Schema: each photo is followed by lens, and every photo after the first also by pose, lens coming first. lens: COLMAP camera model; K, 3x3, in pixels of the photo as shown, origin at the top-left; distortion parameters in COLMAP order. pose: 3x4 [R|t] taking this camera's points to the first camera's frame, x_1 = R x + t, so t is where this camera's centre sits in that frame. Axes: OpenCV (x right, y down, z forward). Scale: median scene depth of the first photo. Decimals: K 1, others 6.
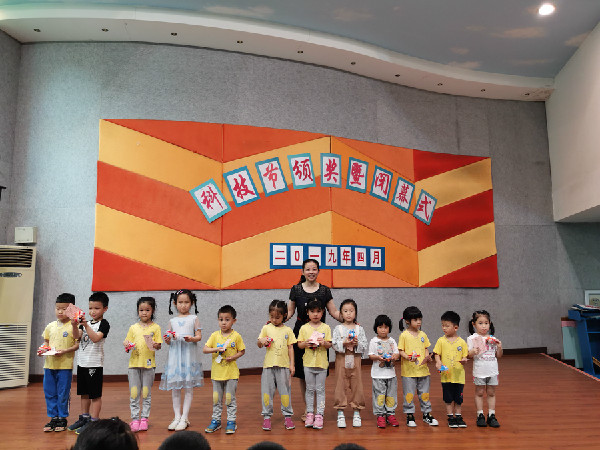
lens RADIAL K [[459.8, 0, 300.0], [0, 459.8, 221.8], [0, 0, 1]] dist [0.044498, -0.050666]
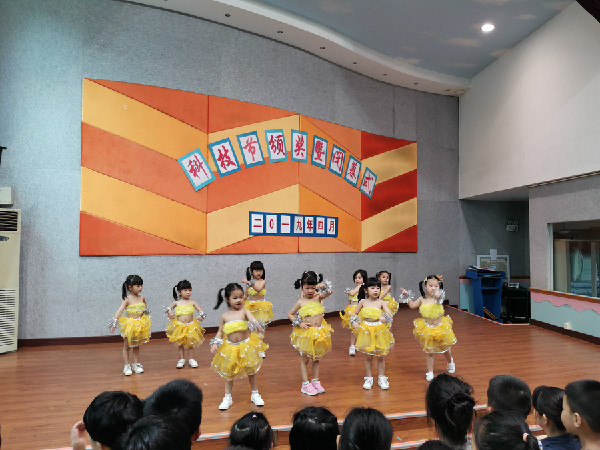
lens RADIAL K [[459.8, 0, 300.4], [0, 459.8, 221.6], [0, 0, 1]] dist [0.044498, -0.050666]
pose [[0.959907, 0.023940, 0.279293, -0.235489], [-0.047763, 0.995745, 0.078806, -0.020362], [-0.276218, -0.088987, 0.956966, -0.065014]]
